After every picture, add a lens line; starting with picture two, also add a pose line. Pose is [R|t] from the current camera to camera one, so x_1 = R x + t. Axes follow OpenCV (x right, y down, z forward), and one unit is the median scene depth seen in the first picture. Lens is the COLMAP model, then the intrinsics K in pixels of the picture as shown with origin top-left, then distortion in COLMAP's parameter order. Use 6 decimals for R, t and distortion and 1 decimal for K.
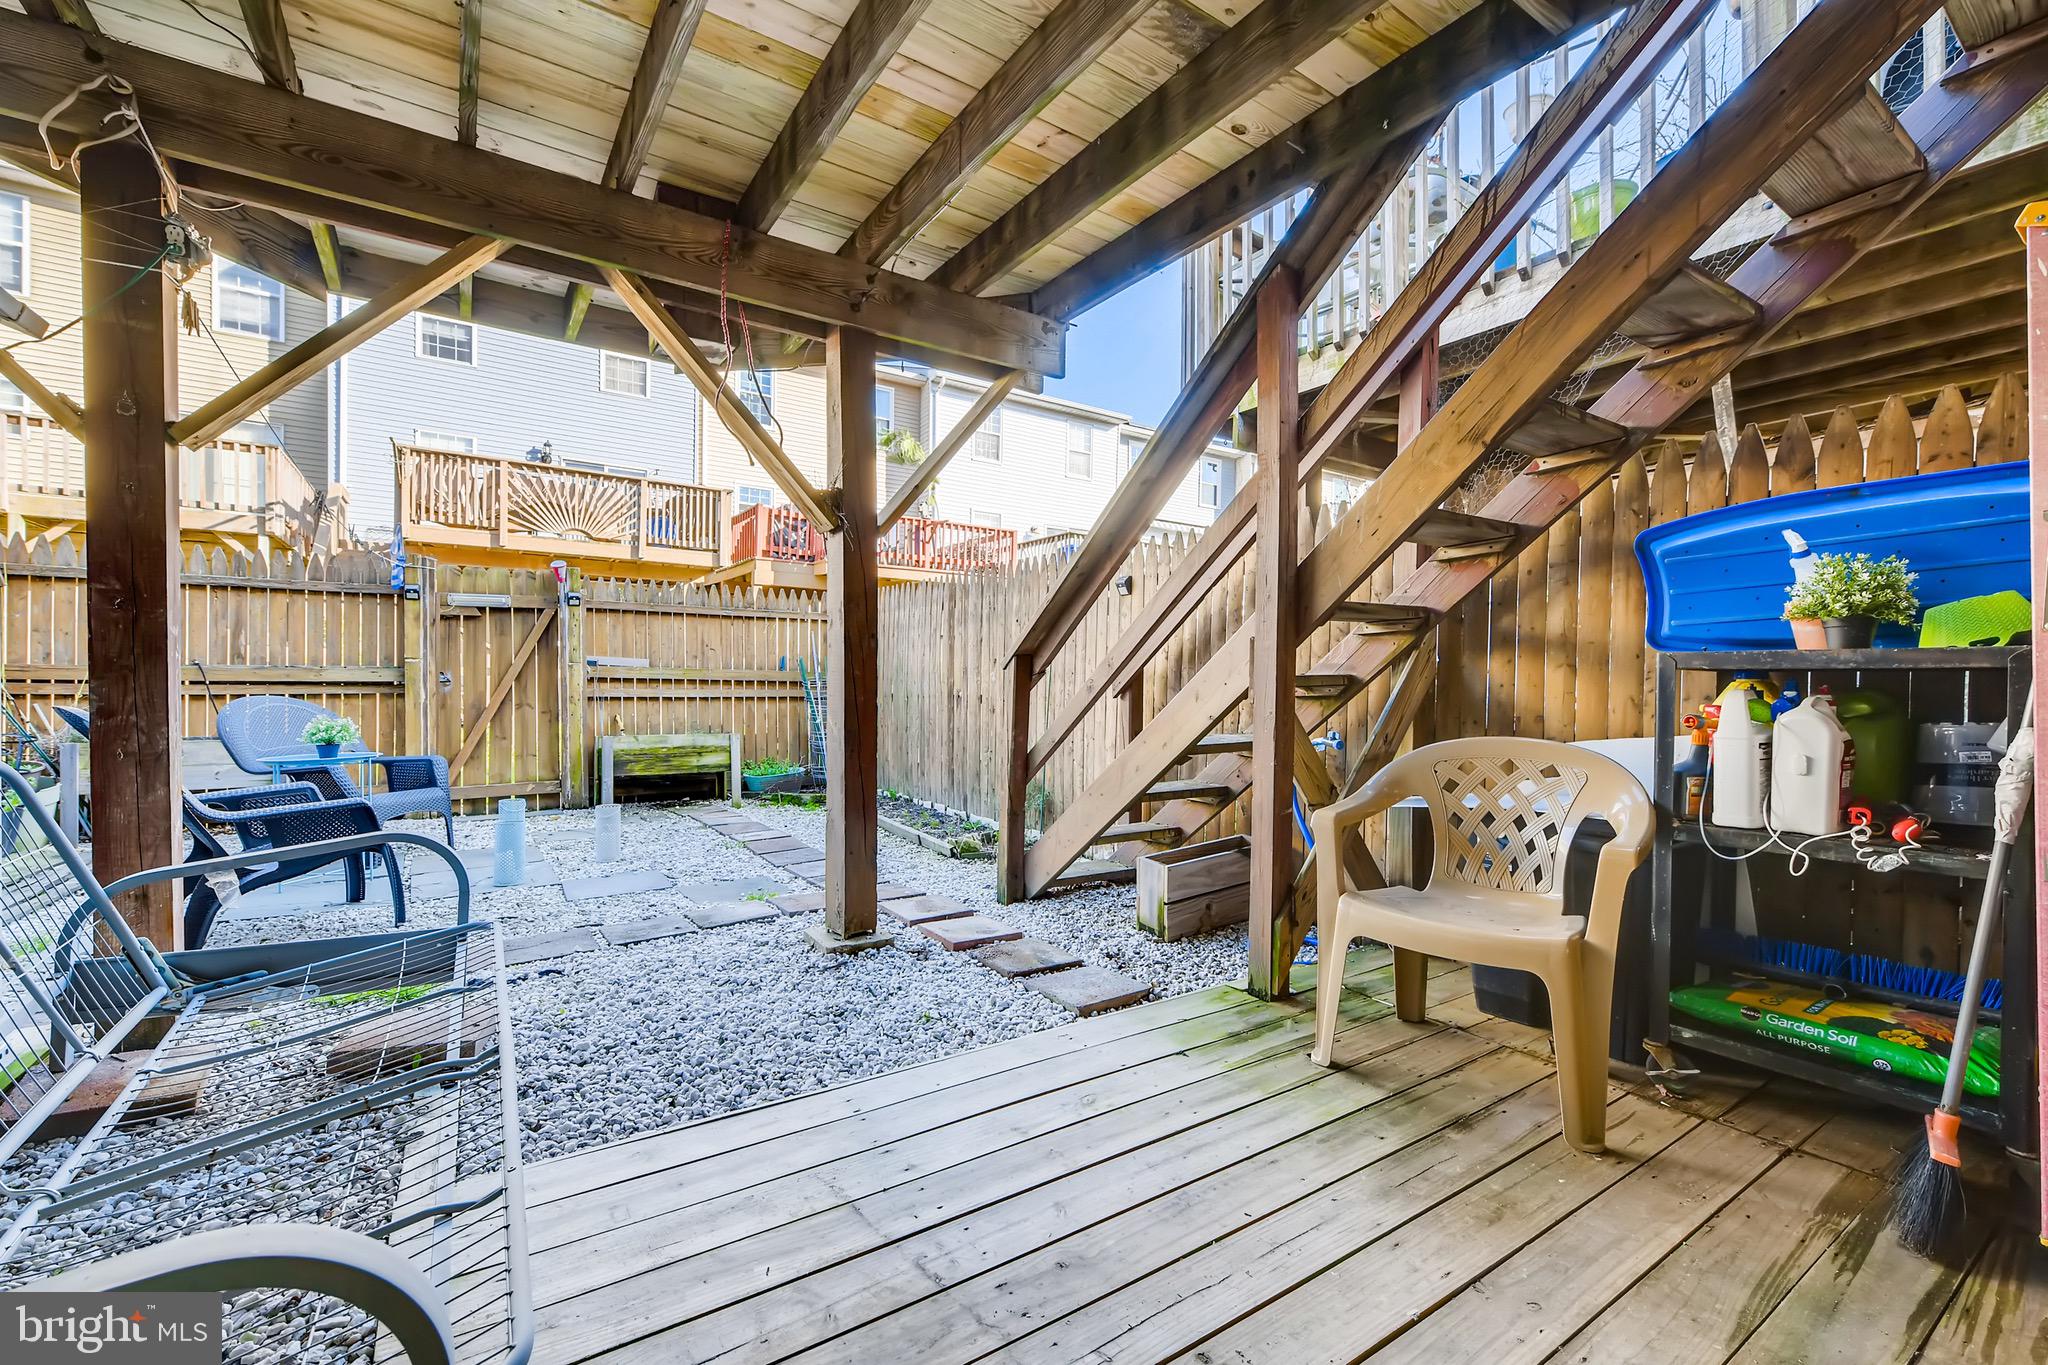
lens RADIAL K [[830.8, 0, 1021.0], [0, 830.8, 694.7], [0, 0, 1]] dist [0.008558, -0.004001]
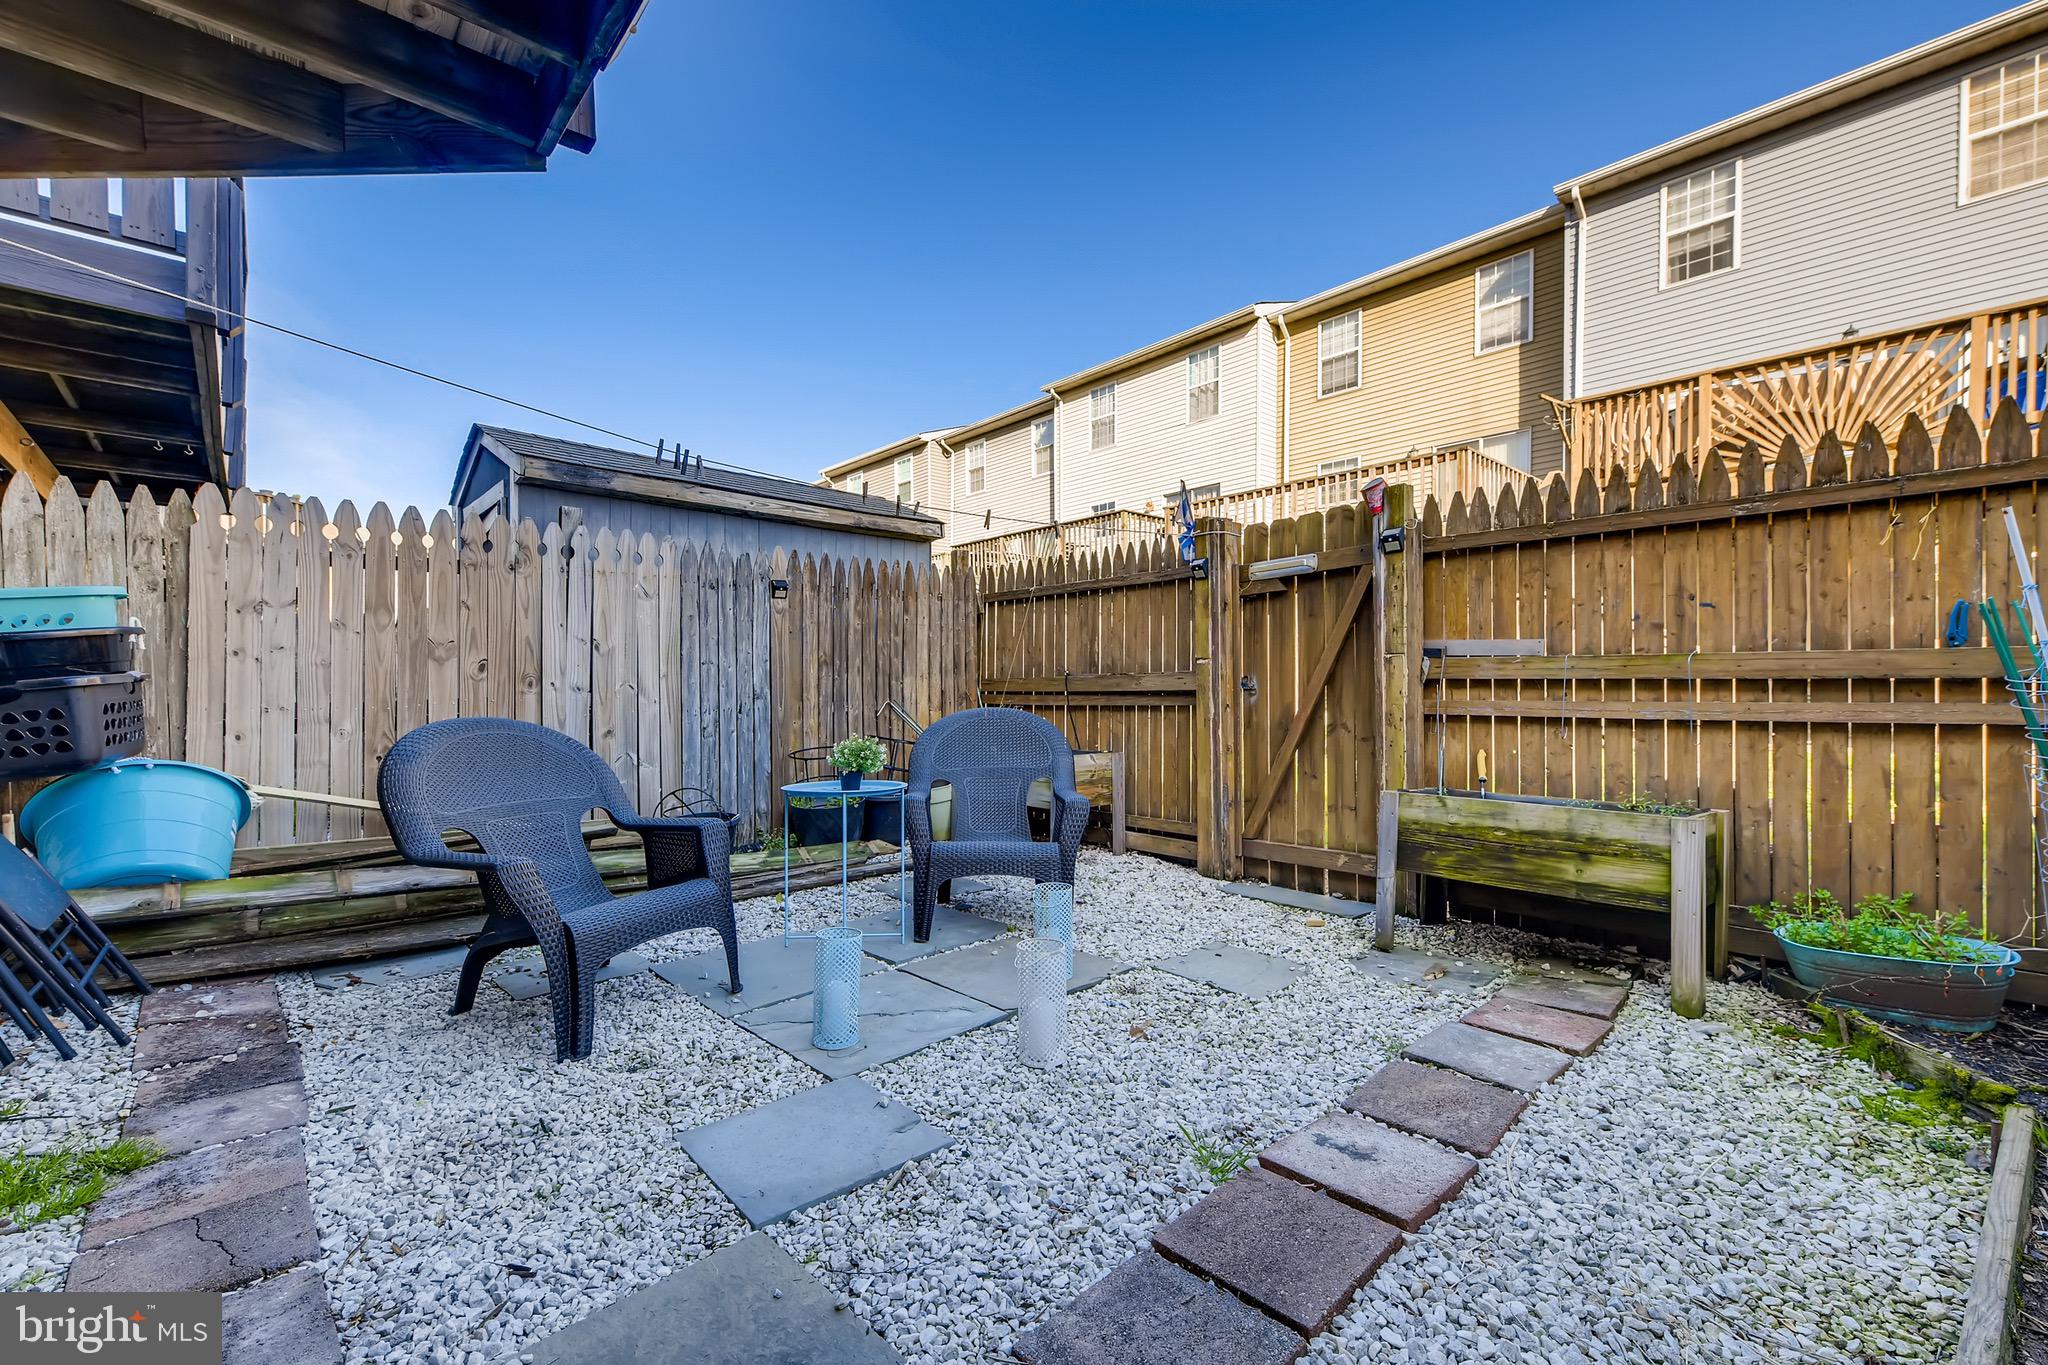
lens RADIAL K [[830.8, 0, 1115.4], [0, 830.8, 712.4], [0, 0, 1]] dist [0.008558, -0.004001]
pose [[0.166332, 0.016168, -0.985937, -0.012525], [-0.008830, 0.999850, 0.014907, -0.005500], [0.986030, 0.006226, 0.166450, 0.719823]]
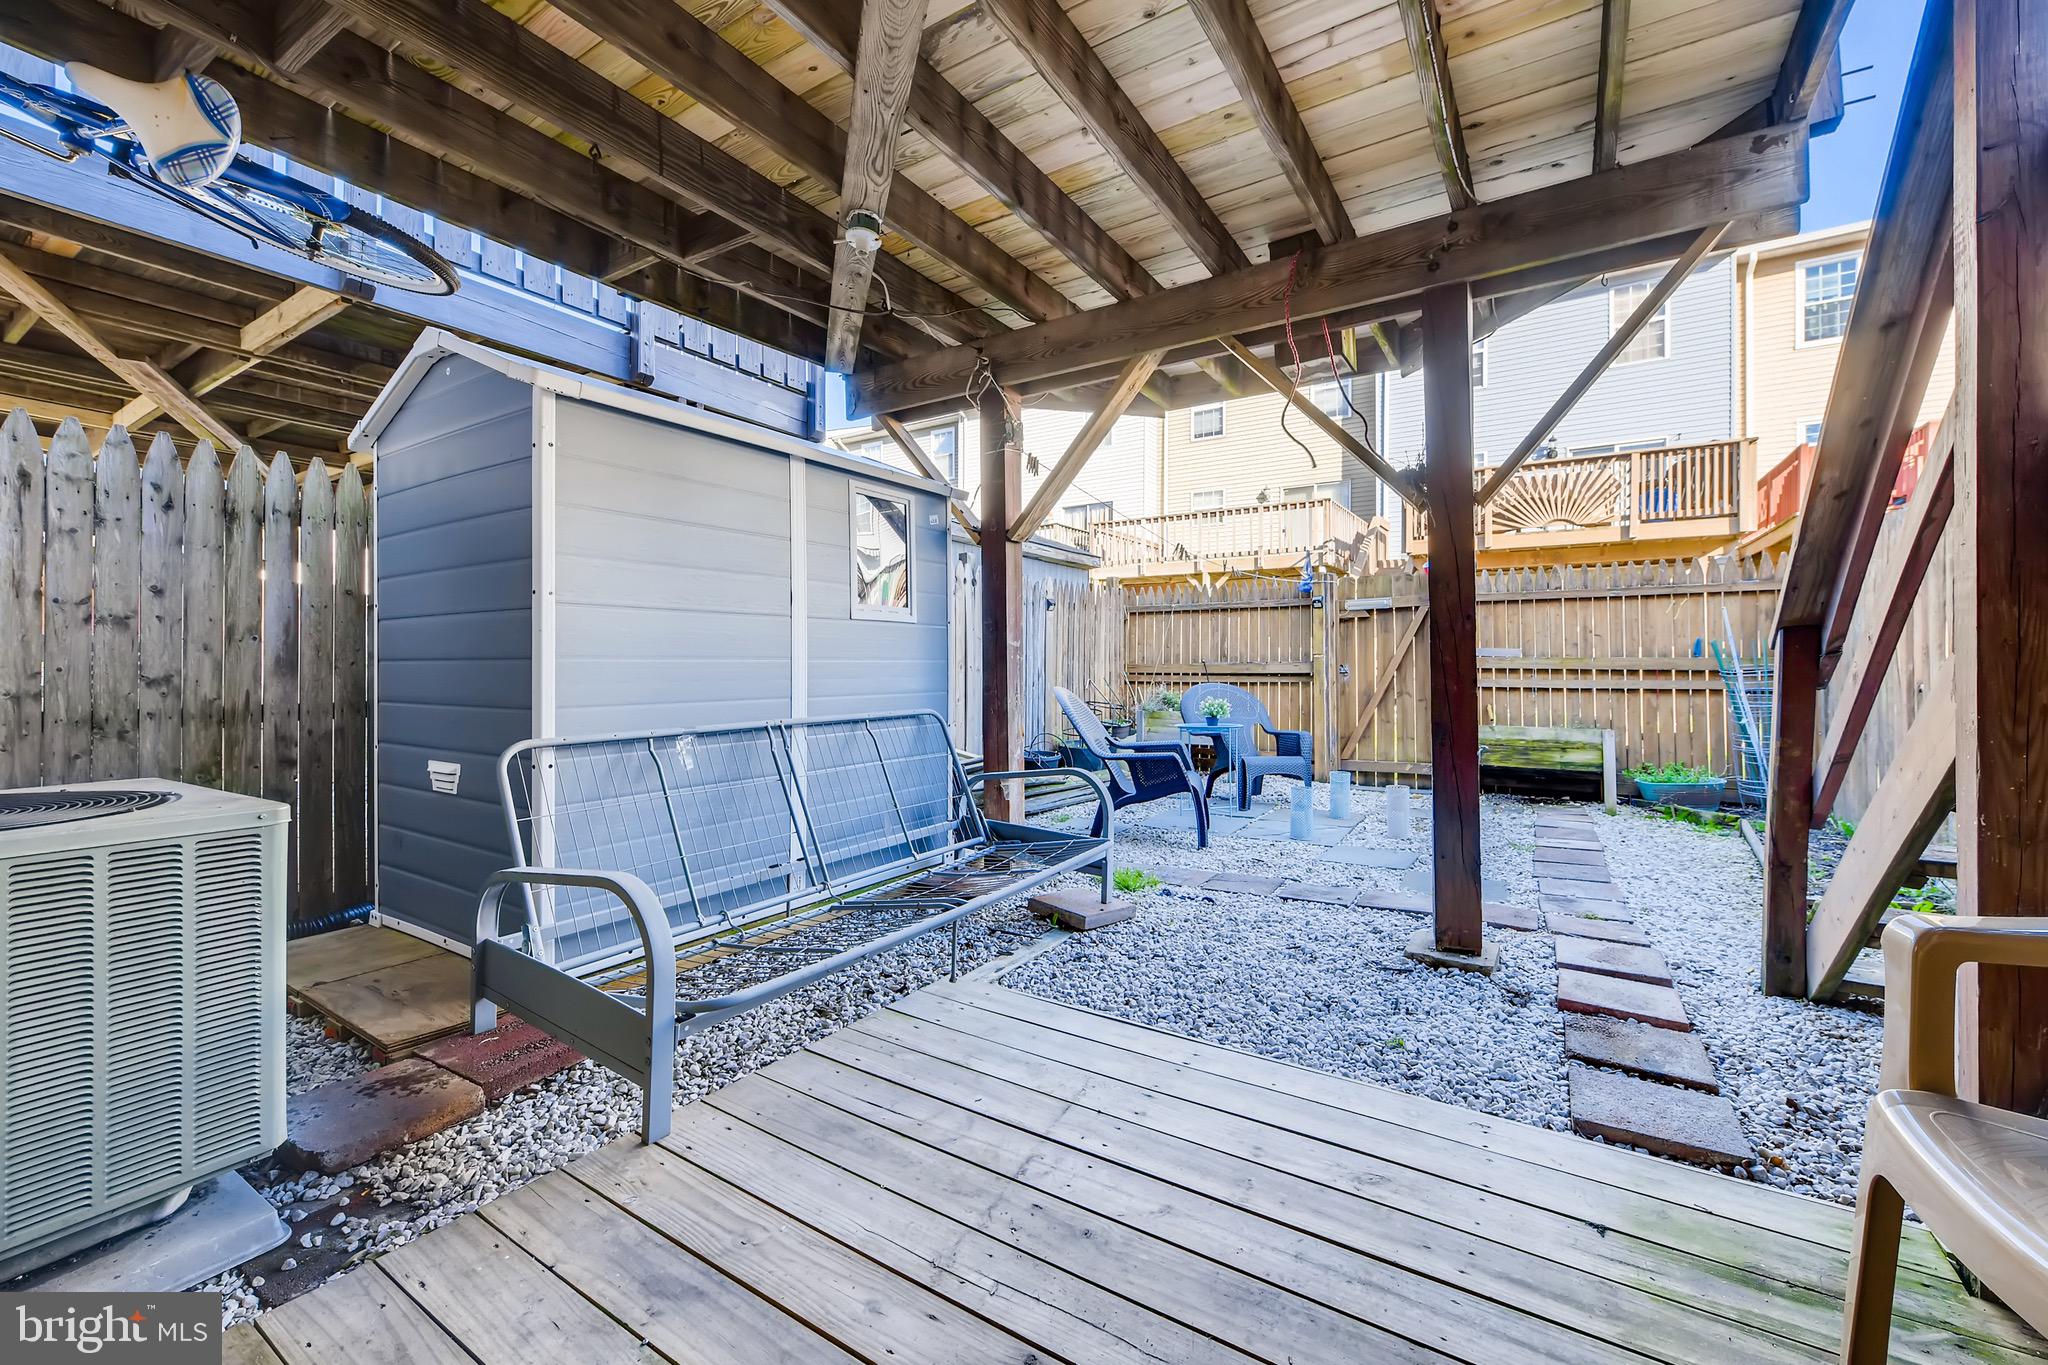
lens RADIAL K [[830.8, 0, 1085.2], [0, 830.8, 661.6], [0, 0, 1]] dist [0.008558, -0.004001]
pose [[0.428187, -0.018025, -0.903510, 0.230350], [-0.009917, 0.999647, -0.024643, 0.001728], [0.903636, 0.019512, 0.427857, 0.127736]]
